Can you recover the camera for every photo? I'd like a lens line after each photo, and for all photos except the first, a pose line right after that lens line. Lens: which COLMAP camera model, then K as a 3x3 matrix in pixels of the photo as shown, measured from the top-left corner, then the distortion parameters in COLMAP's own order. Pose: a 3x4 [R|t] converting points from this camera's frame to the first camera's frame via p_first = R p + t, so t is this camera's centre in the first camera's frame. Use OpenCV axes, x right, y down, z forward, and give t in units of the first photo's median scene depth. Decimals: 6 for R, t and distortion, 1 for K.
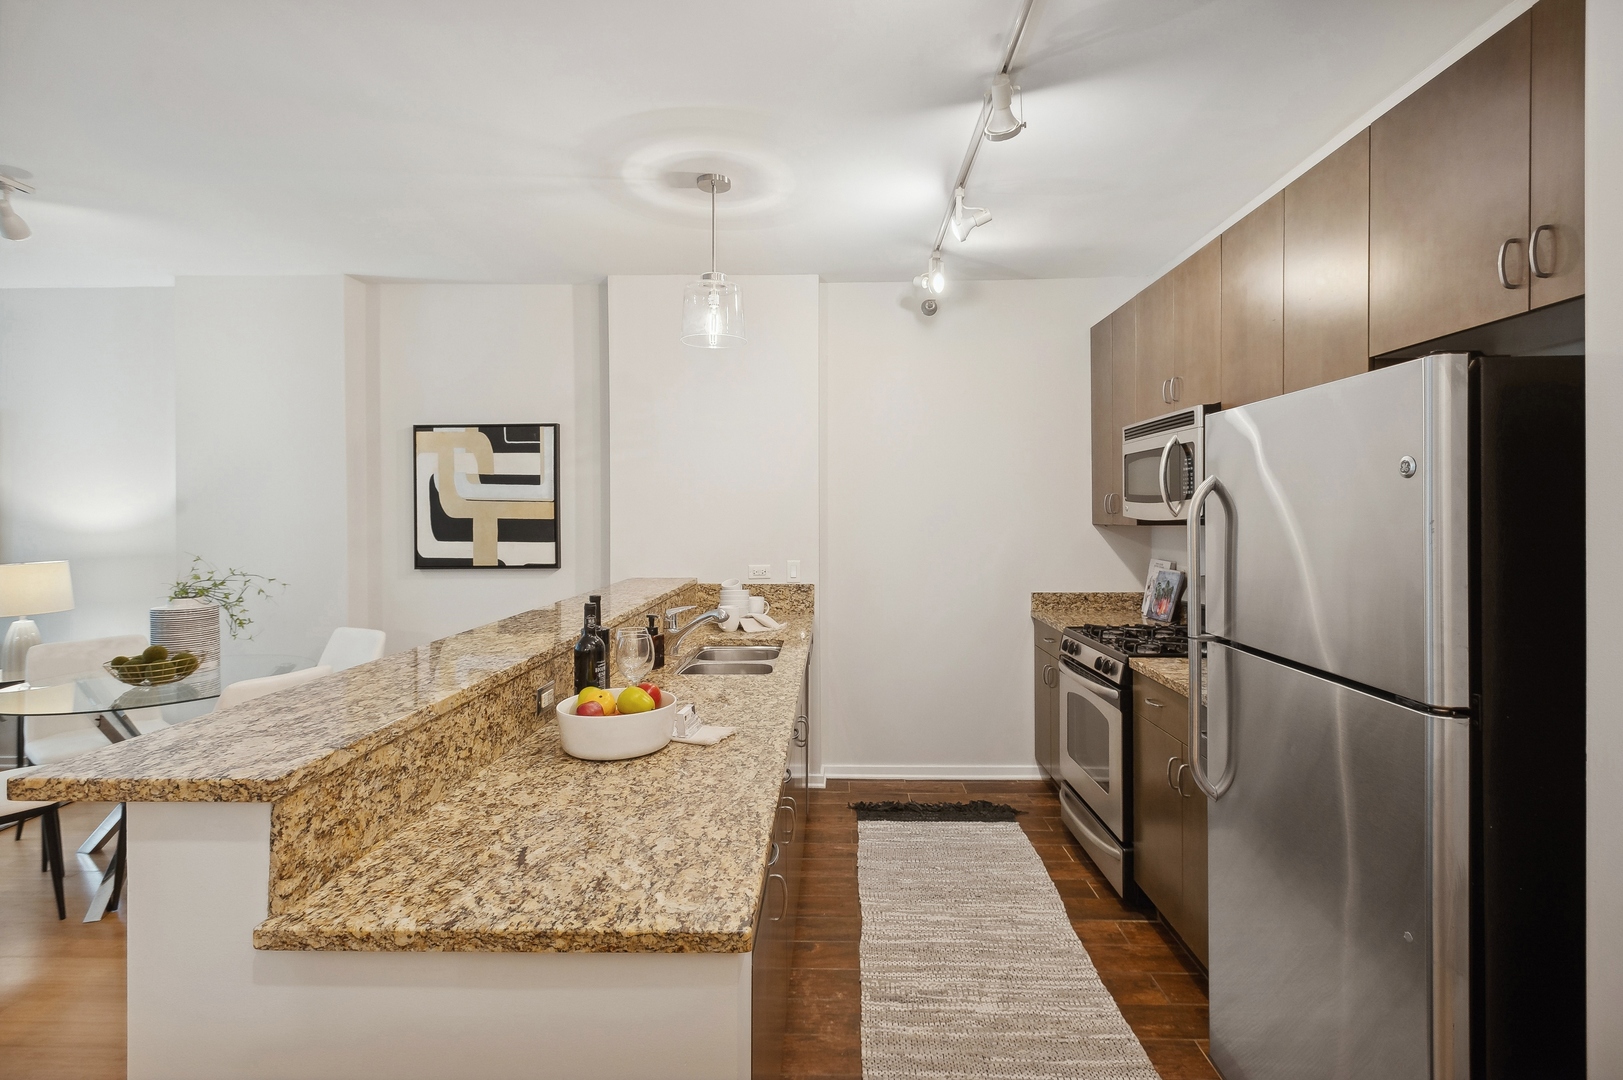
lens RADIAL K [[758.1, 0, 845.0], [0, 758.1, 521.4], [0, 0, 1]] dist [0.007173, -0.000505]
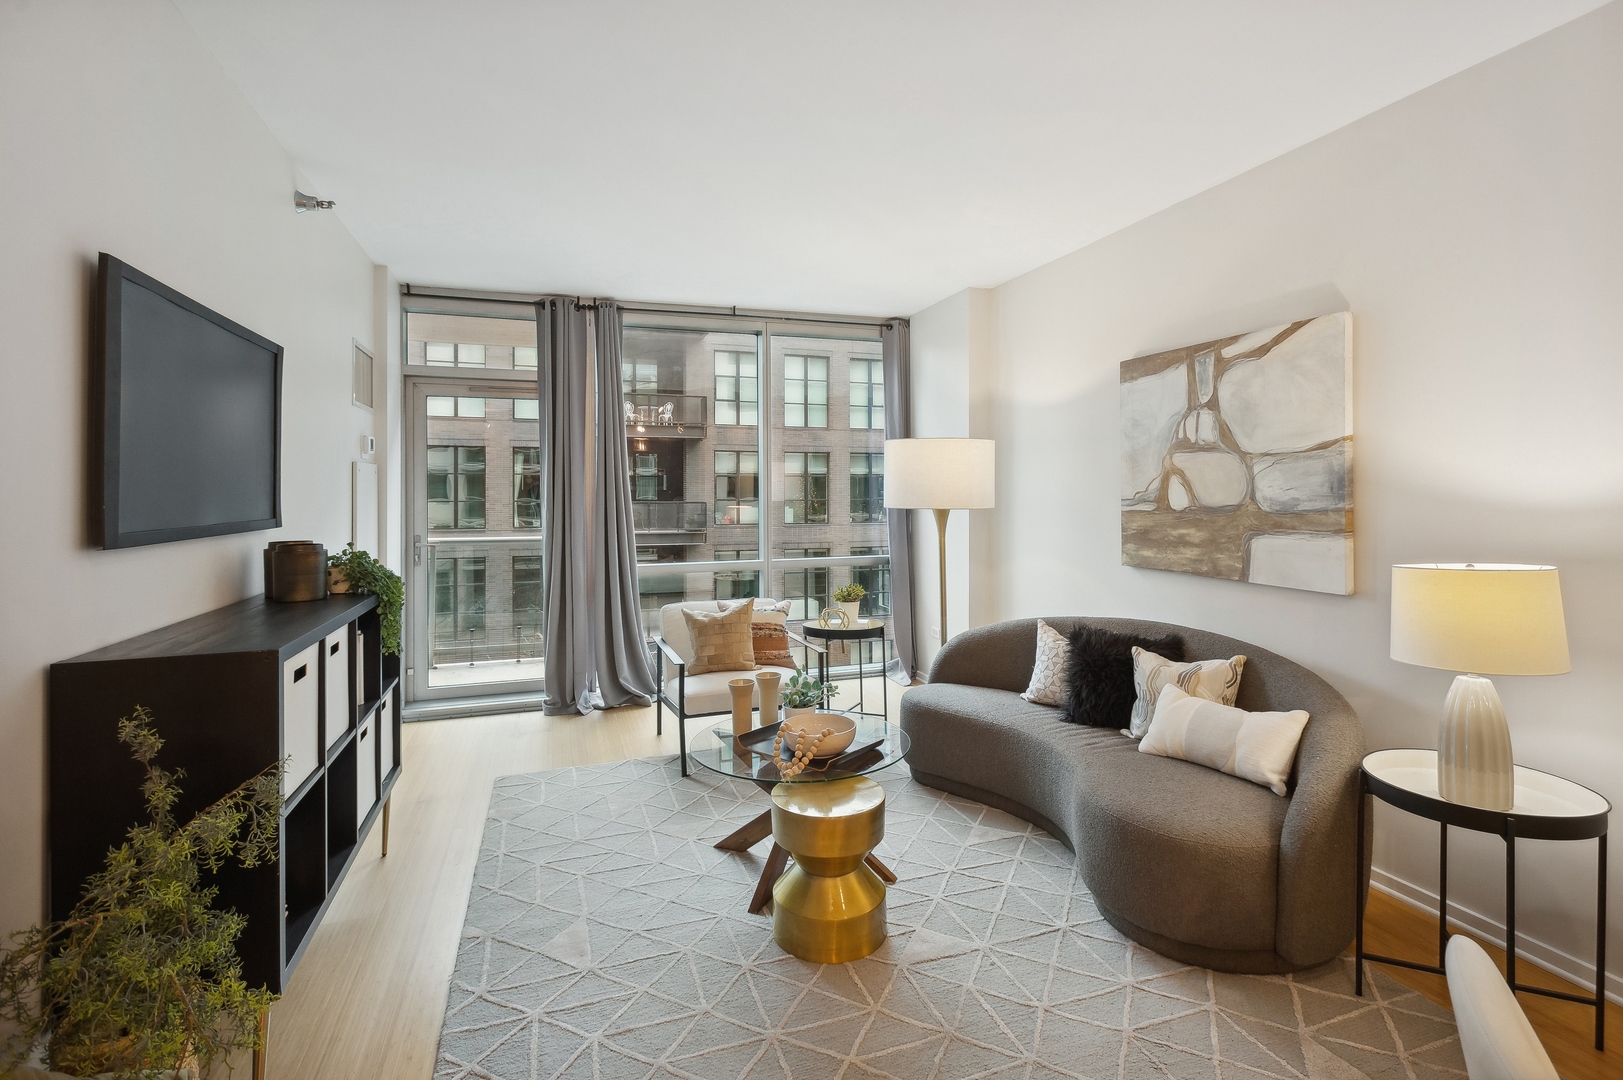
lens RADIAL K [[727.0, 0, 754.5], [0, 727.0, 491.9], [0, 0, 1]] dist [0.002428, 0.000173]
pose [[0.265109, -0.001839, -0.964217, -0.813045], [-0.005621, 0.999978, -0.003452, 0.010007], [0.964202, 0.006335, 0.265093, 0.445225]]
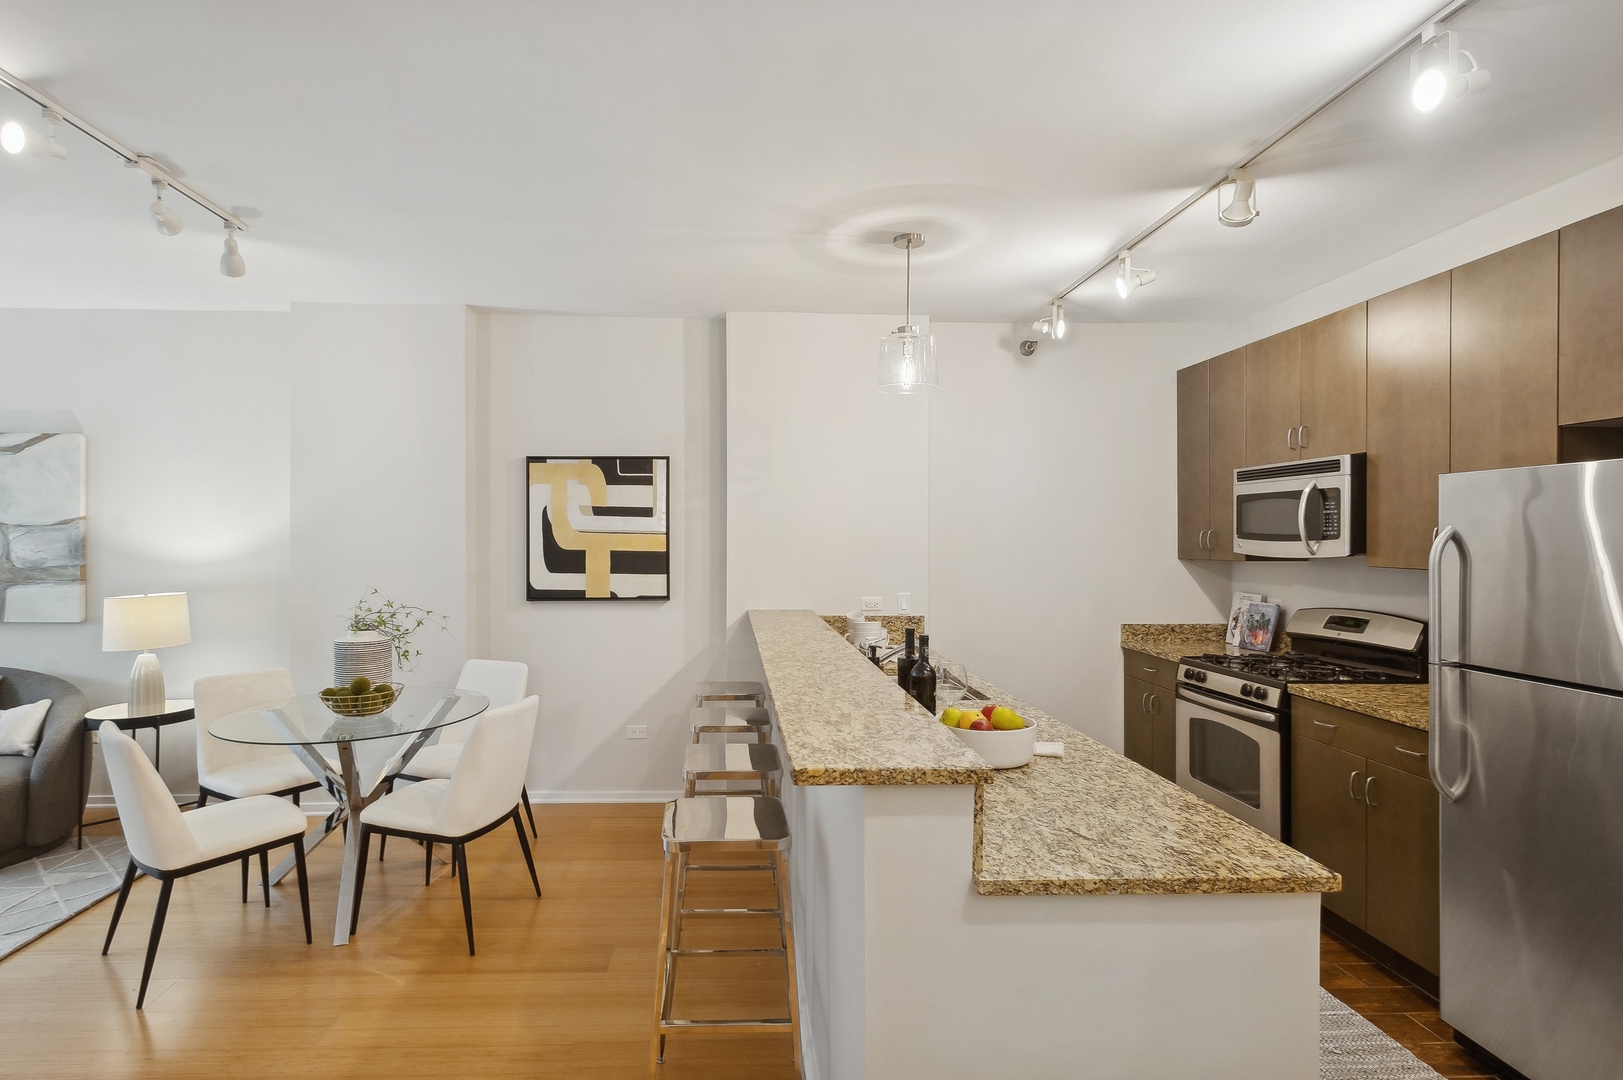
lens RADIAL K [[822.3, 0, 792.9], [0, 822.3, 542.0], [0, 0, 1]] dist [0.015084, 0.000275]
pose [[0.997817, 0.005629, 0.065804, -0.358255], [-0.005373, 0.999977, -0.004070, -0.014658], [-0.065826, 0.003707, 0.997824, -0.126111]]
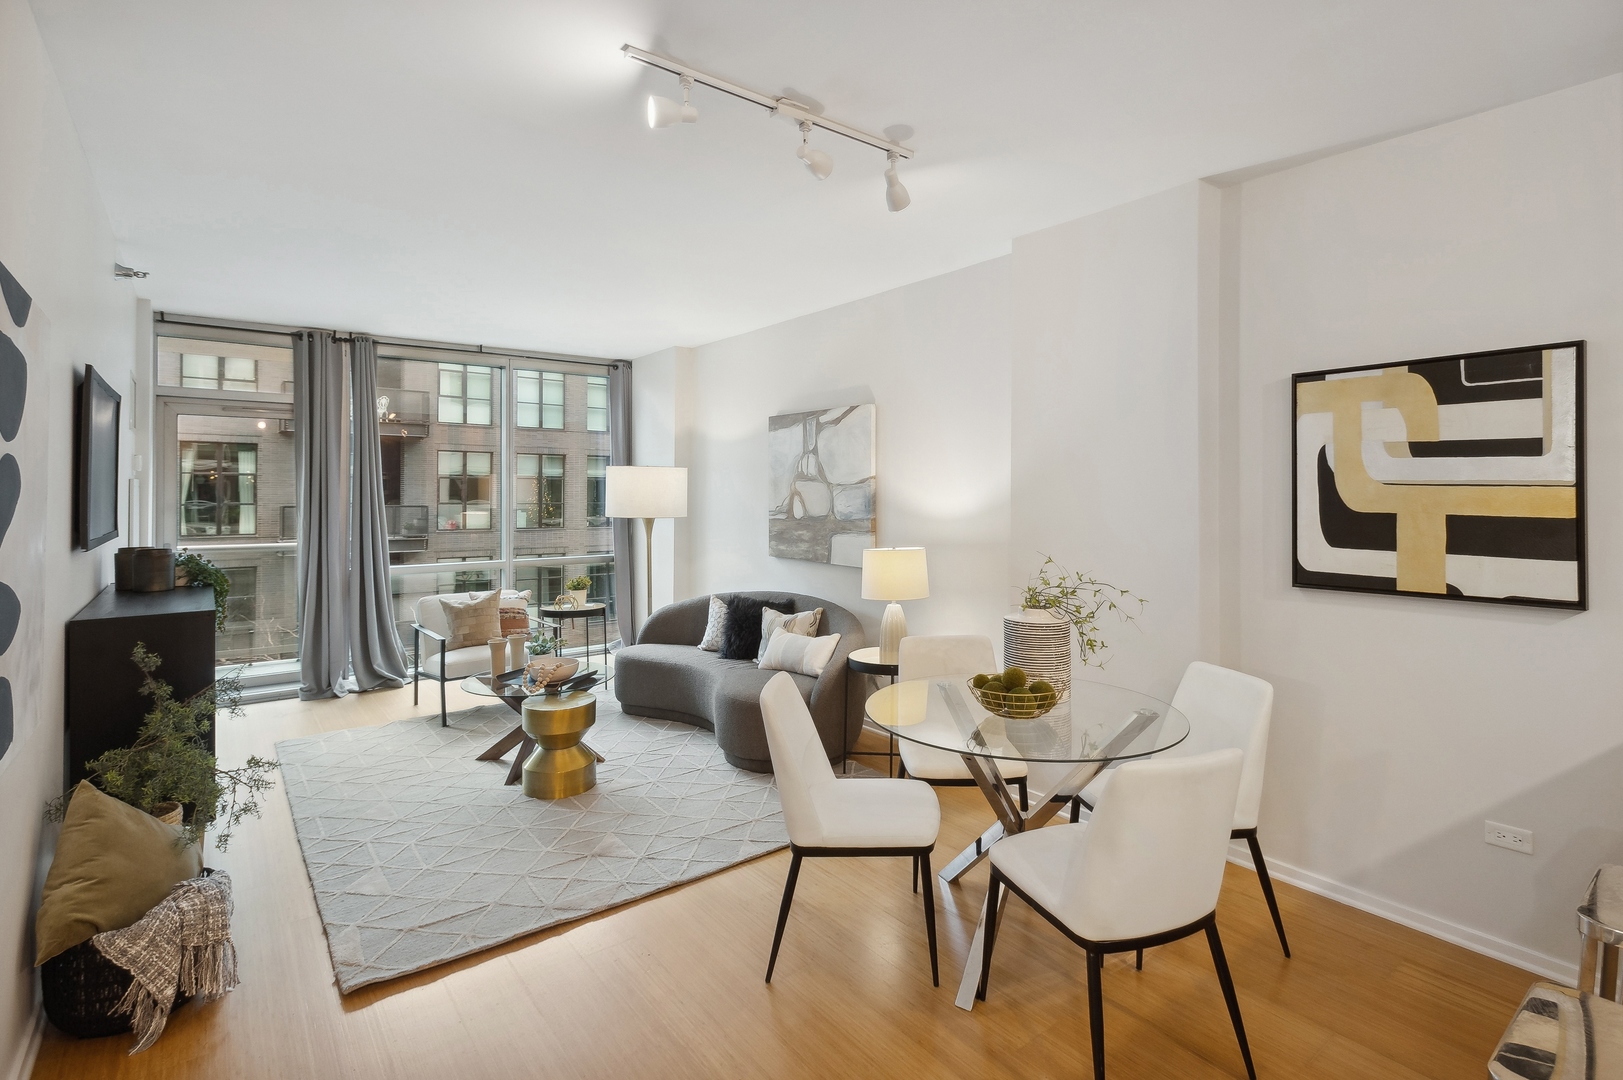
lens RADIAL K [[798.1, 0, 787.5], [0, 798.1, 493.0], [0, 0, 1]] dist [-0.000601, 0.000335]
pose [[0.598290, 0.002756, -0.801275, -0.329888], [-0.011739, 0.999917, -0.005325, -0.014188], [0.801193, 0.012592, 0.598273, 0.264055]]
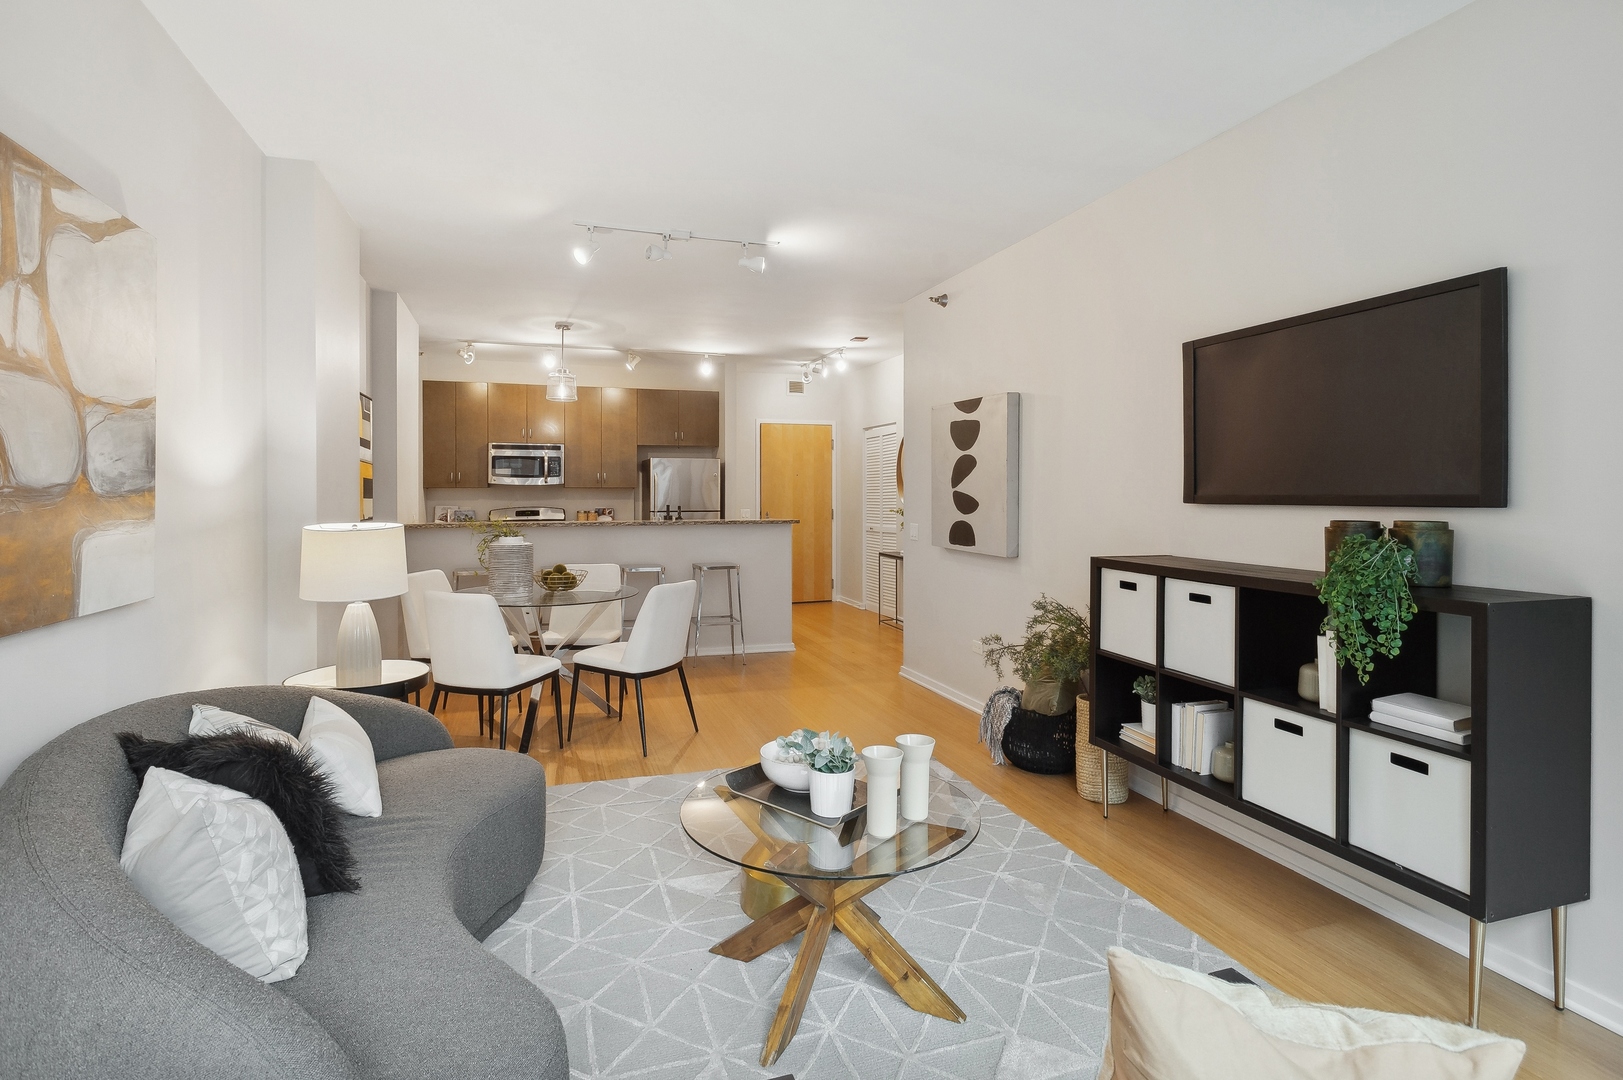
lens RADIAL K [[733.1, 0, 775.8], [0, 733.1, 502.7], [0, 0, 1]] dist [0.001105, 0.000478]
pose [[-0.294464, -0.010983, 0.955599, -2.082324], [0.010493, 0.999837, 0.014725, 0.029607], [-0.955605, 0.014363, -0.294301, 0.915020]]
